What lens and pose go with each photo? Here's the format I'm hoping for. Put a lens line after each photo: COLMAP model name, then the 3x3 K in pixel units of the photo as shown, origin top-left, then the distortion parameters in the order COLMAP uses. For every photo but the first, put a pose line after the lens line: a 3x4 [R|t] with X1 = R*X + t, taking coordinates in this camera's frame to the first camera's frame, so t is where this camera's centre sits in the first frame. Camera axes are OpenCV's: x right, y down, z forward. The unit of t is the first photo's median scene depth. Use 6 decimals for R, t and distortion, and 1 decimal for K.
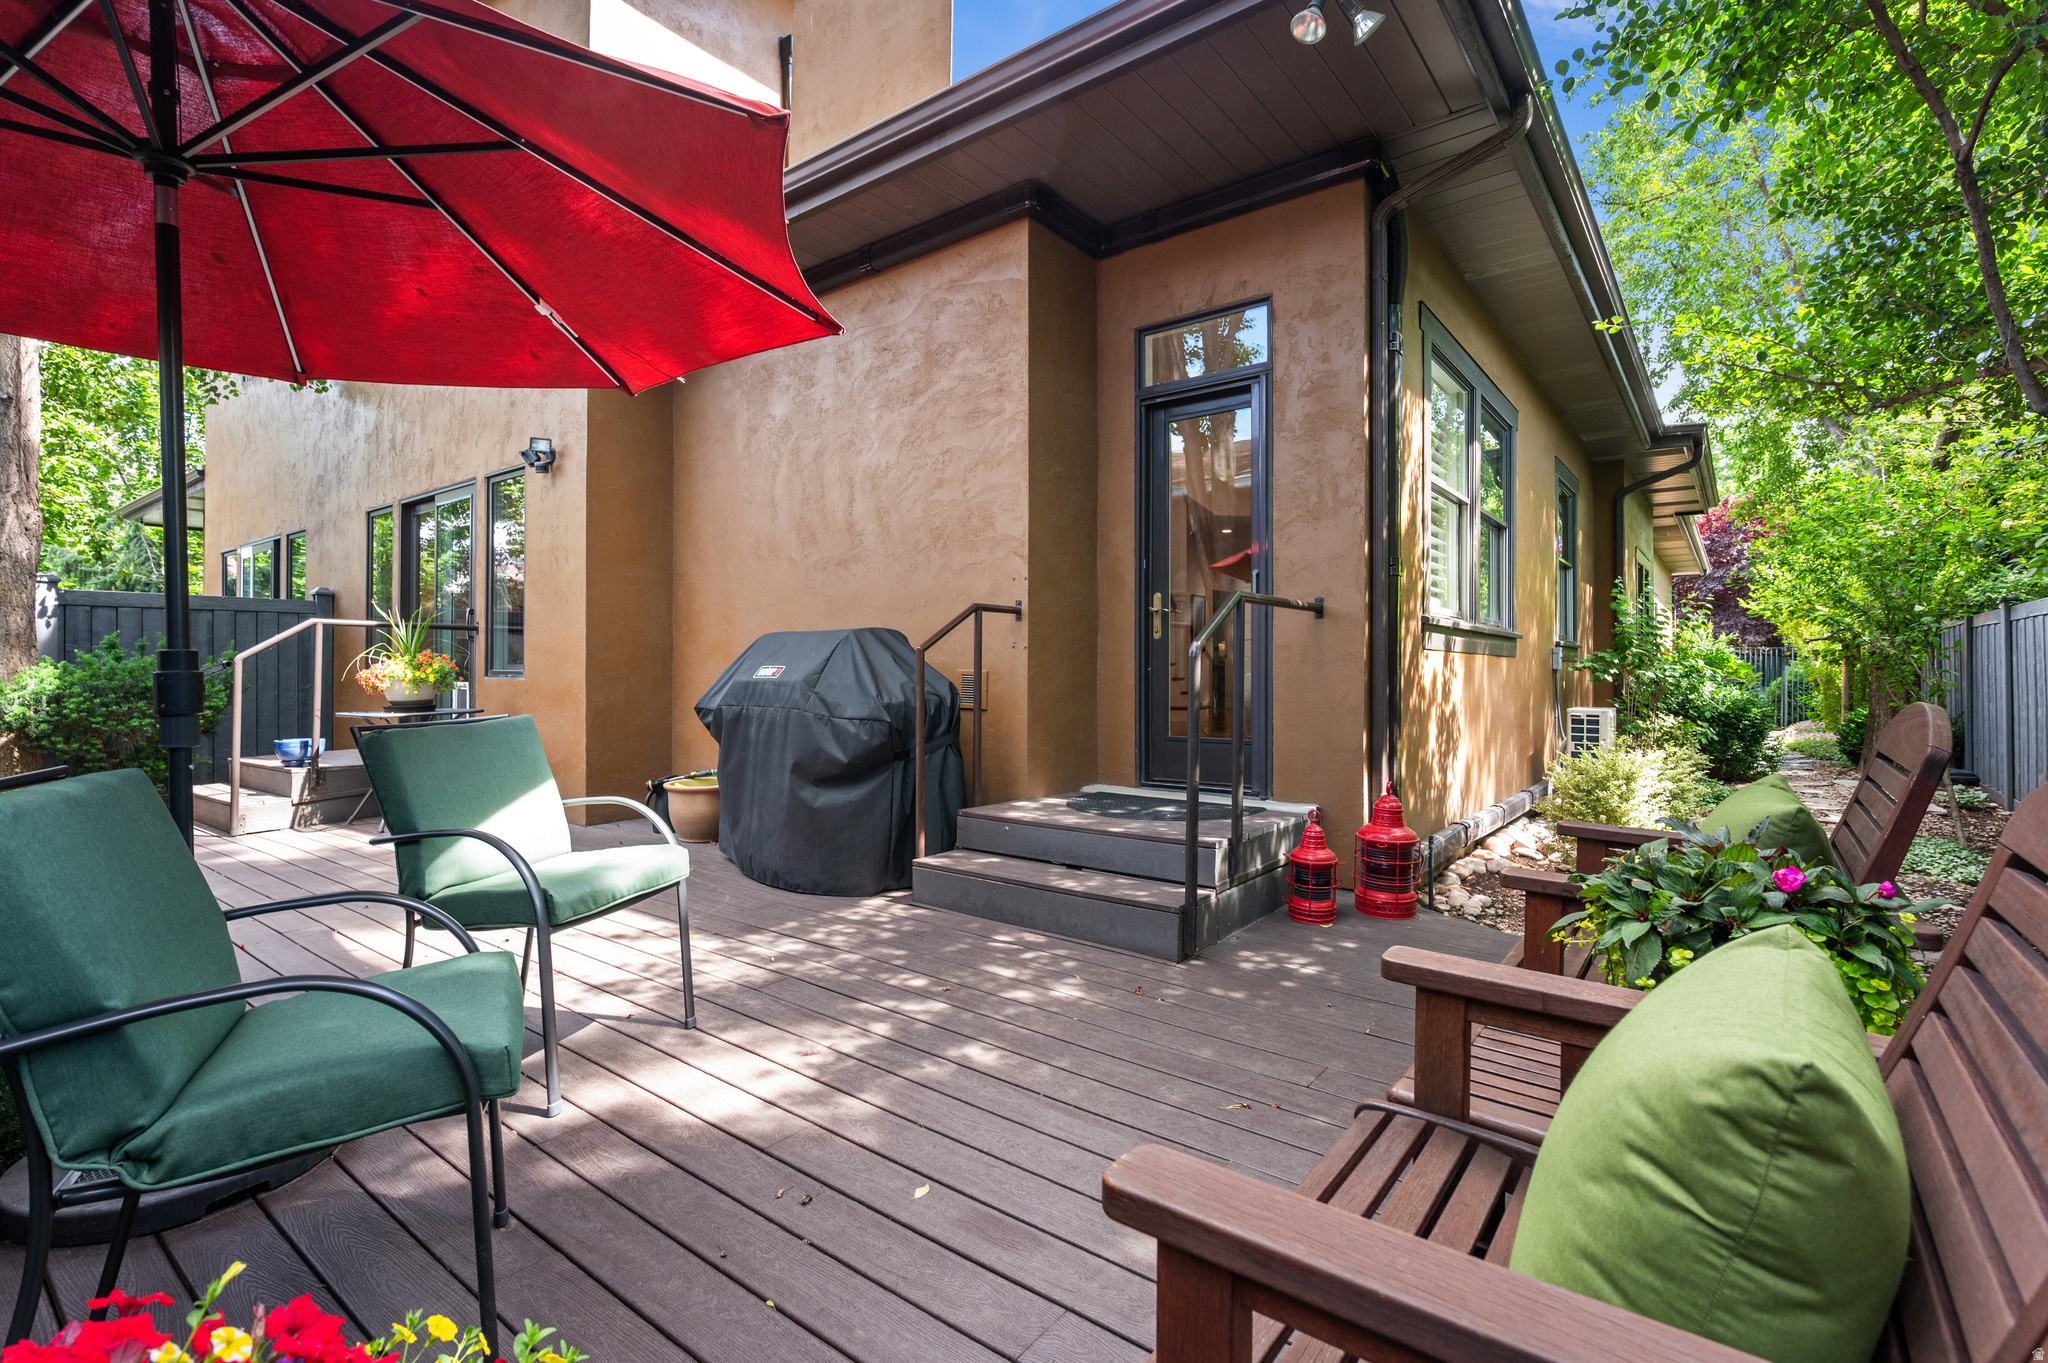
lens RADIAL K [[940.2, 0, 1024.5], [0, 940.2, 666.0], [0, 0, 1]] dist [0.002437, -0.000160]
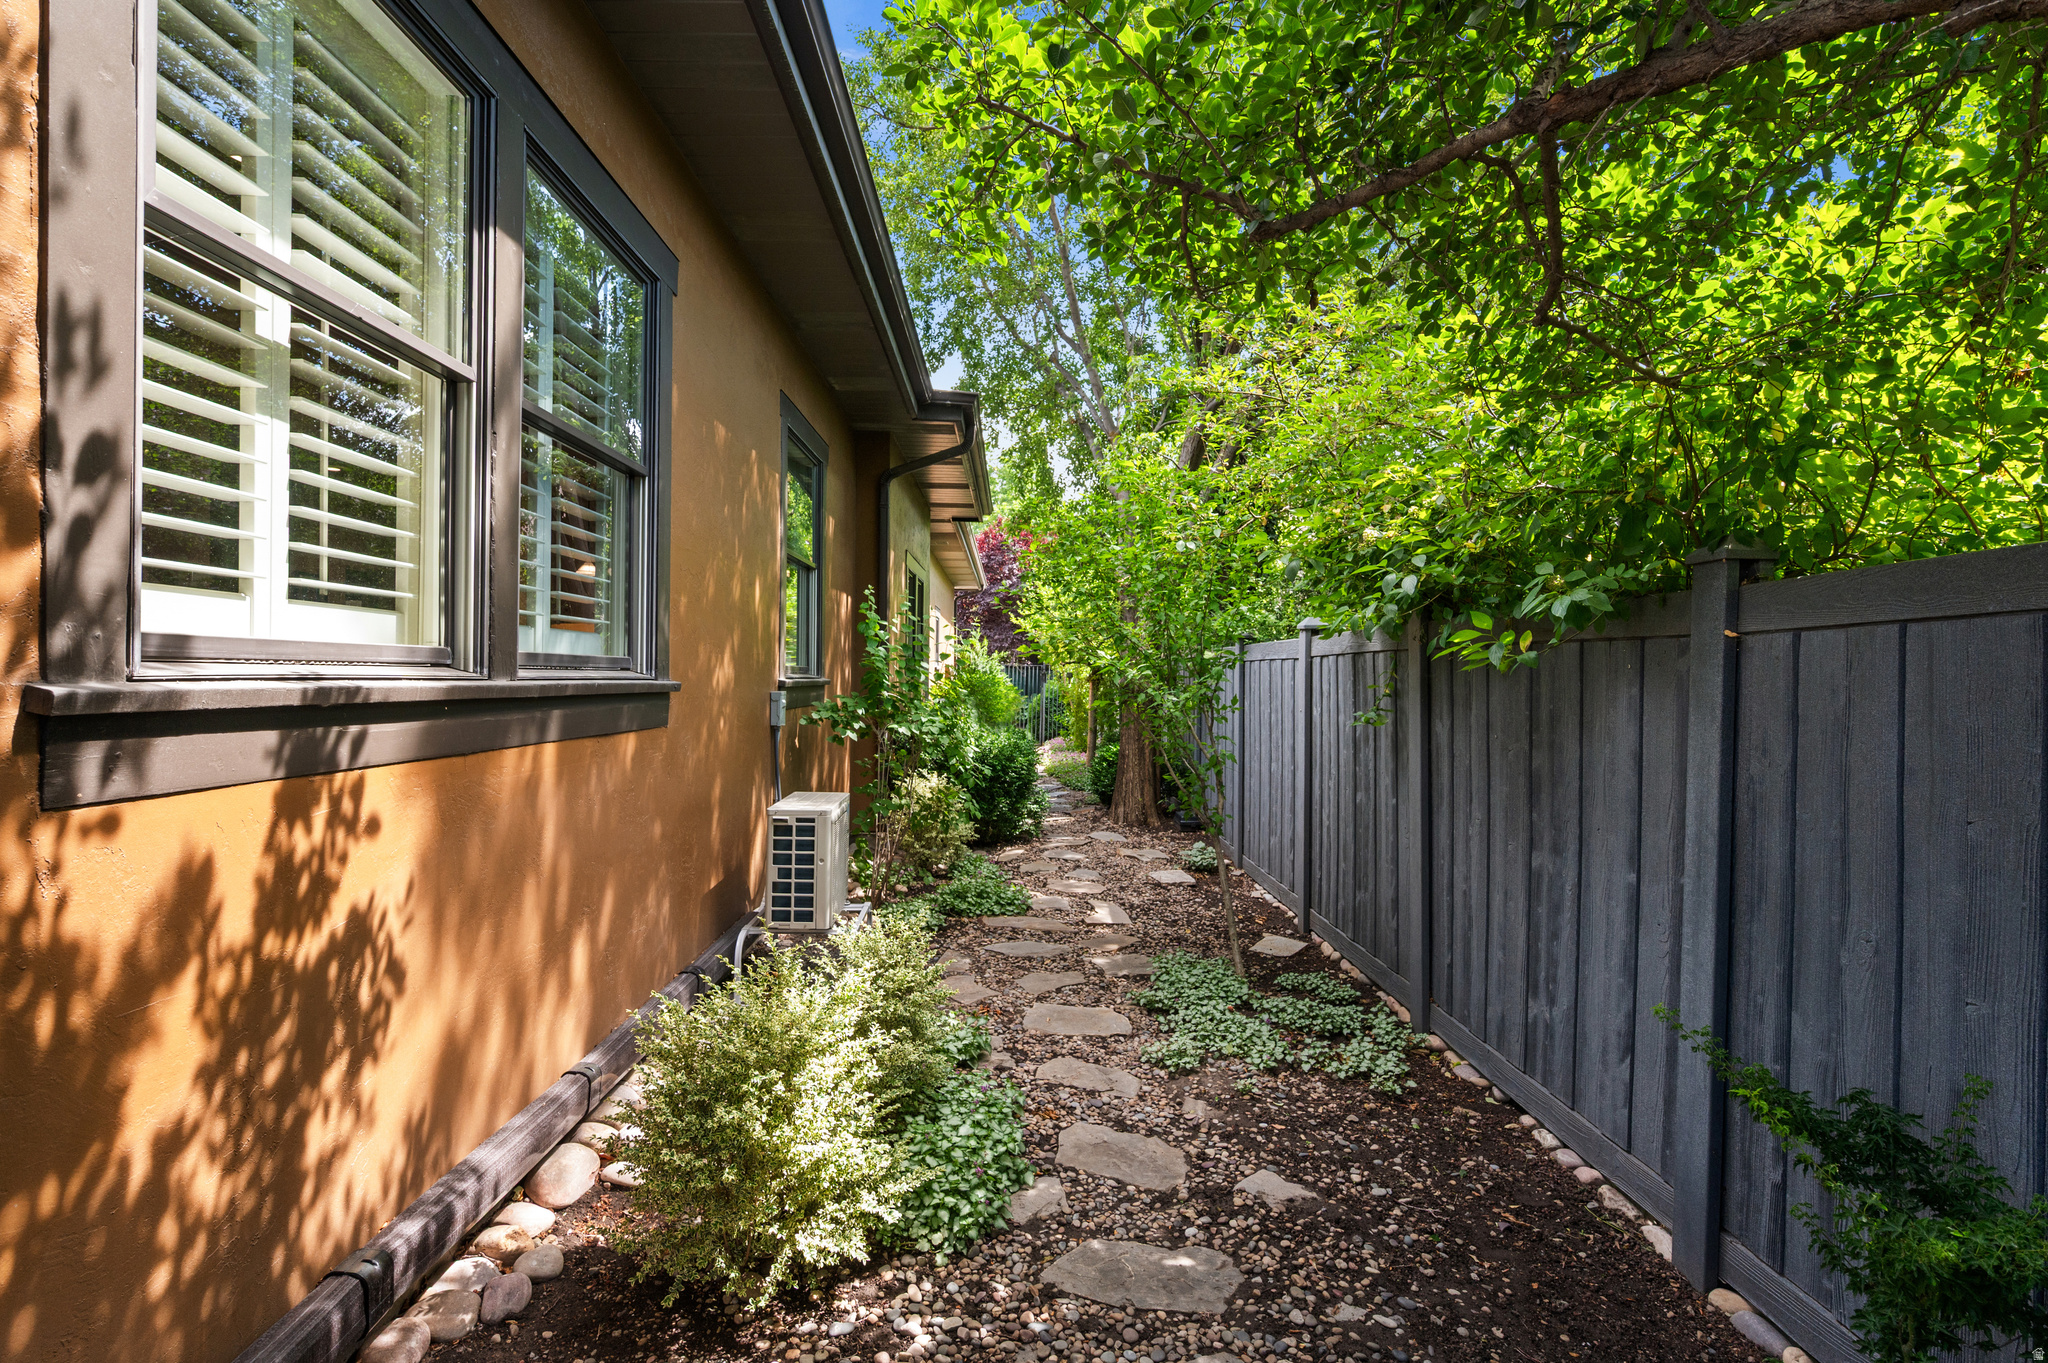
lens RADIAL K [[996.0, 0, 1023.4], [0, 996.0, 675.3], [0, 0, 1]] dist [0.000275, 0.000020]
pose [[0.787798, 0.006738, 0.615897, 0.219548], [-0.013934, 0.999879, 0.006884, -0.028915], [-0.615776, -0.014005, 0.787797, 0.287044]]
